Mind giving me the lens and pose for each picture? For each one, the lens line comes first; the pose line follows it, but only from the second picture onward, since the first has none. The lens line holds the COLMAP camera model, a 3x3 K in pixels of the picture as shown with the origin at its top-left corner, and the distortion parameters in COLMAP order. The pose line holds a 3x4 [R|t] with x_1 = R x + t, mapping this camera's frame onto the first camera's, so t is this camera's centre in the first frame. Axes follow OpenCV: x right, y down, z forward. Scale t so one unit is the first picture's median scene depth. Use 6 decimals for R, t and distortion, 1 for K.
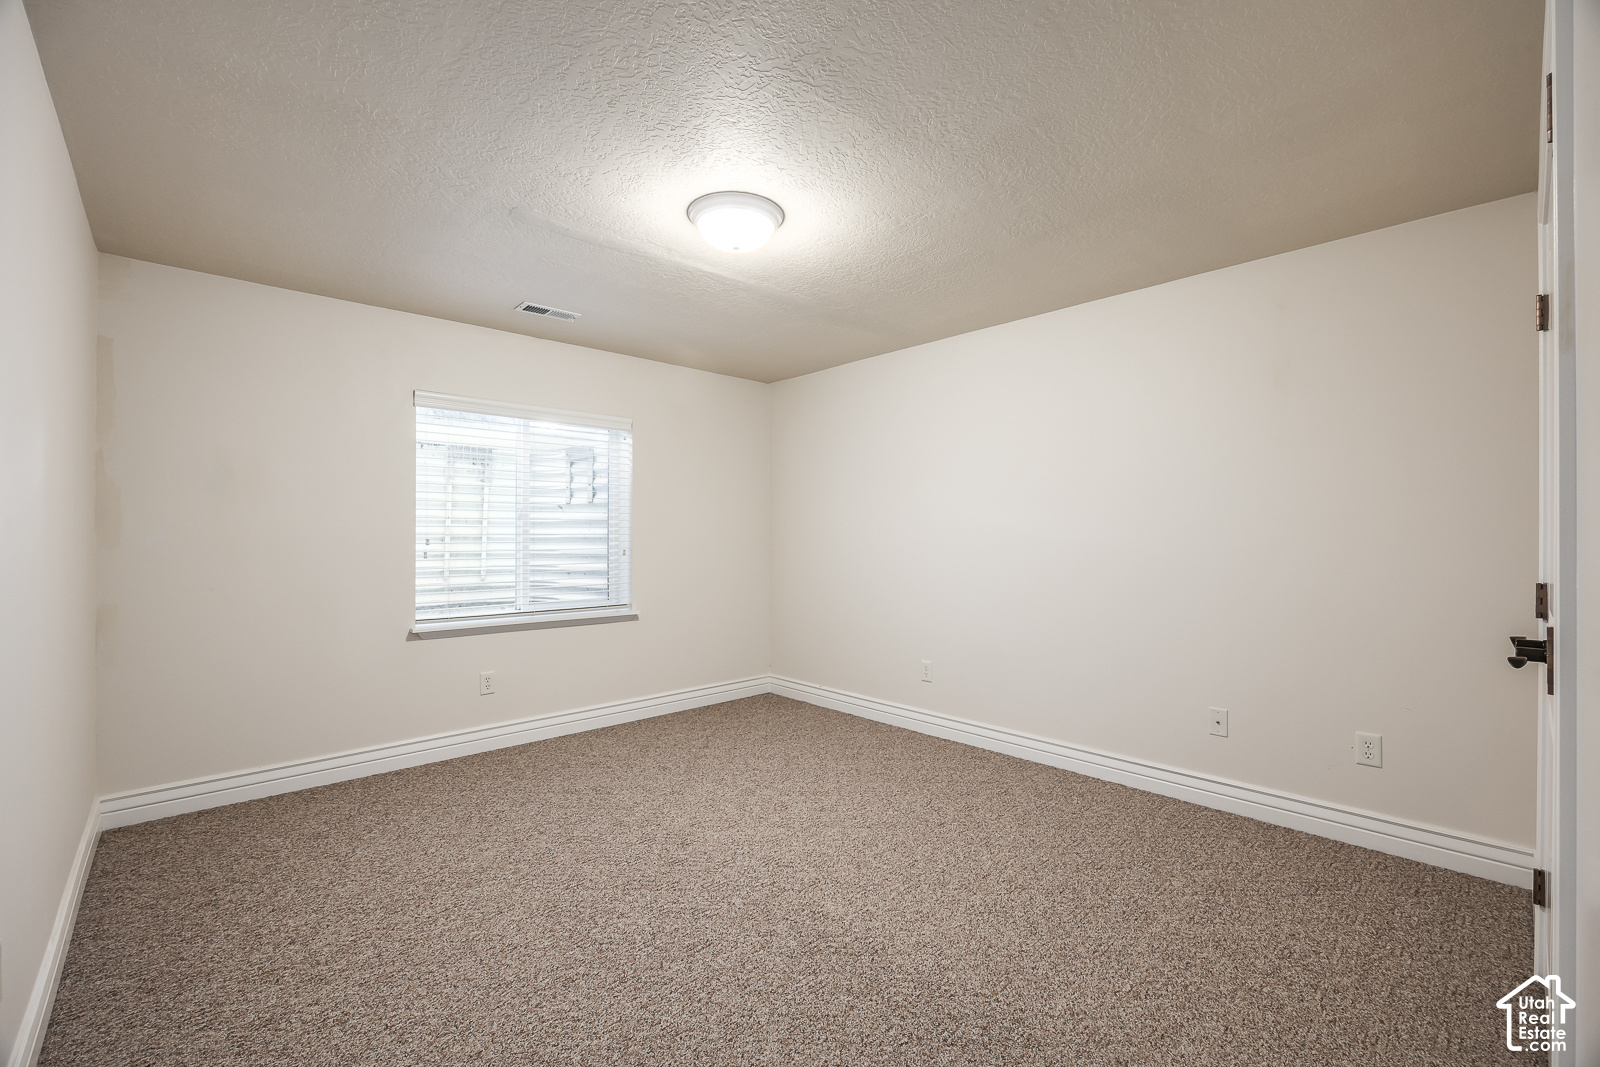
lens RADIAL K [[671.6, 0, 800.0], [0, 671.6, 533.5], [0, 0, 1]] dist [-0.003689, -0.000302]
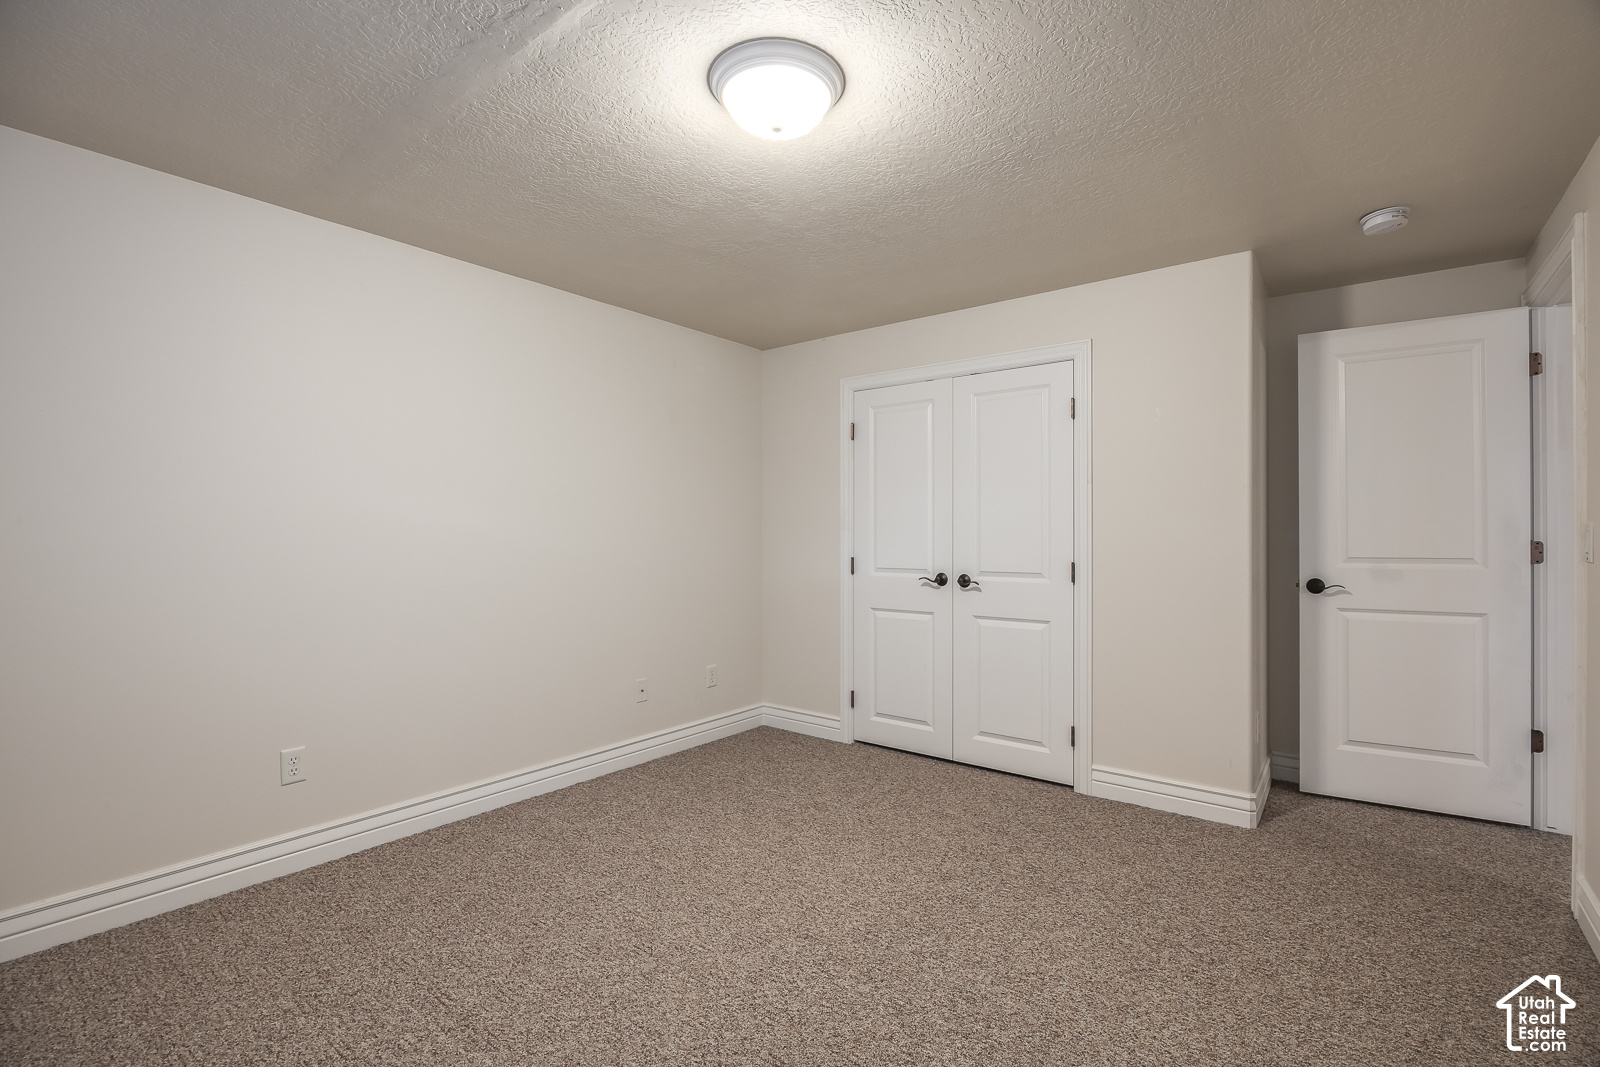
lens RADIAL K [[748.1, 0, 800.0], [0, 748.1, 533.5], [0, 0, 1]] dist [-0.002071, -0.000373]
pose [[-0.167450, 0.001927, 0.985879, -0.722561], [-0.004896, 0.999984, -0.002786, 0.001771], [-0.985868, -0.005293, -0.167438, 0.913592]]
